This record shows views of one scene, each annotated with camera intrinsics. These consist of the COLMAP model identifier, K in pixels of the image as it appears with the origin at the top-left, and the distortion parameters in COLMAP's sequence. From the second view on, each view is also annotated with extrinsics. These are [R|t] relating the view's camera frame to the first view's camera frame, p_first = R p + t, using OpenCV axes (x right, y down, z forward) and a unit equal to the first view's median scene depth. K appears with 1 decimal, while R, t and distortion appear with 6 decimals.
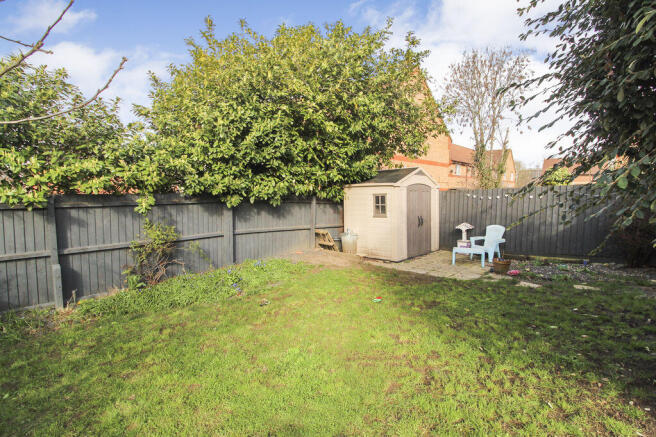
lens RADIAL K [[316.4, 0, 328.0], [0, 316.4, 218.5], [0, 0, 1]] dist [-0.000255, -0.000314]
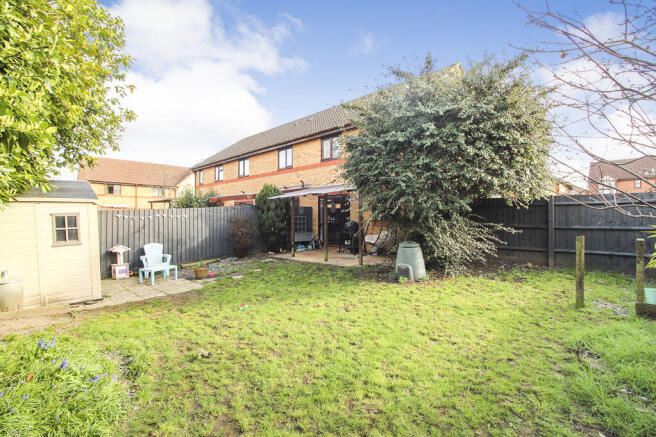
lens RADIAL K [[316.4, 0, 328.0], [0, 316.4, 218.5], [0, 0, 1]] dist [-0.000255, -0.000314]
pose [[0.116556, -0.015770, 0.993059, -0.479367], [0.084221, 0.996429, 0.005939, -0.020655], [-0.989607, 0.082944, 0.117468, 0.311462]]
